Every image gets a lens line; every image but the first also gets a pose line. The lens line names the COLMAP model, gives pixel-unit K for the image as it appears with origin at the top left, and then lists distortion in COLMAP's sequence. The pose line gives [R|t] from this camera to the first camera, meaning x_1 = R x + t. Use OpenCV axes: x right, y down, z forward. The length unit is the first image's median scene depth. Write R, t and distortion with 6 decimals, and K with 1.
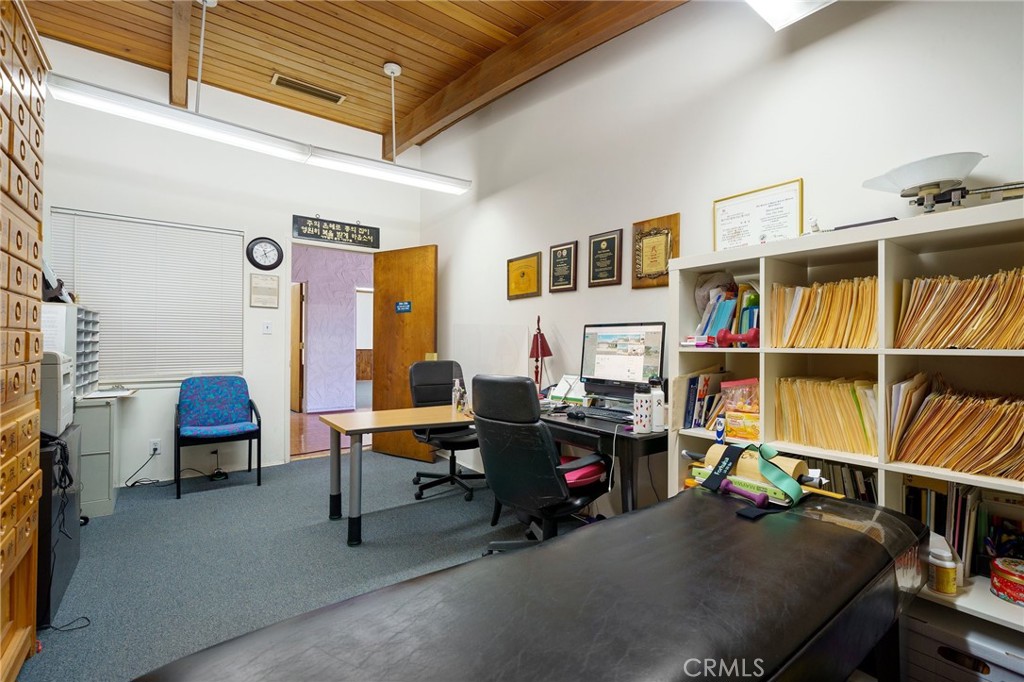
lens RADIAL K [[447.2, 0, 511.1], [0, 447.2, 340.0], [0, 0, 1]] dist [0.000166, 0.000006]
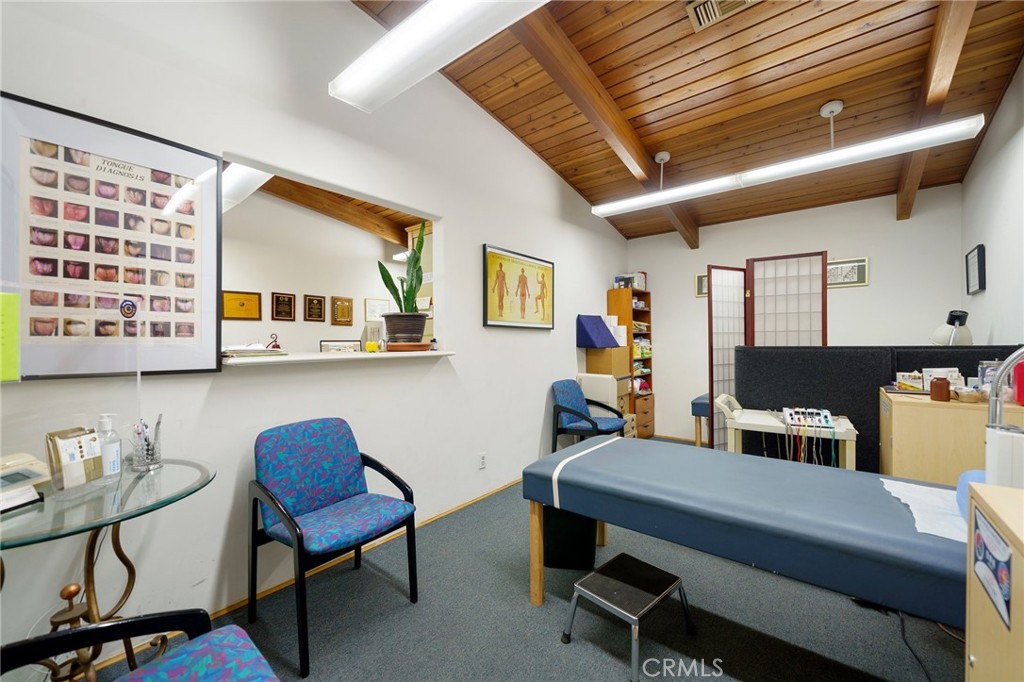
lens RADIAL K [[402.3, 0, 511.3], [0, 402.3, 340.1], [0, 0, 1]] dist [0.000006, 0.000000]
pose [[-0.234134, -0.004460, 0.972194, -1.872544], [0.000527, 0.999989, 0.004715, -0.044178], [-0.972204, 0.001616, -0.234129, 0.572982]]
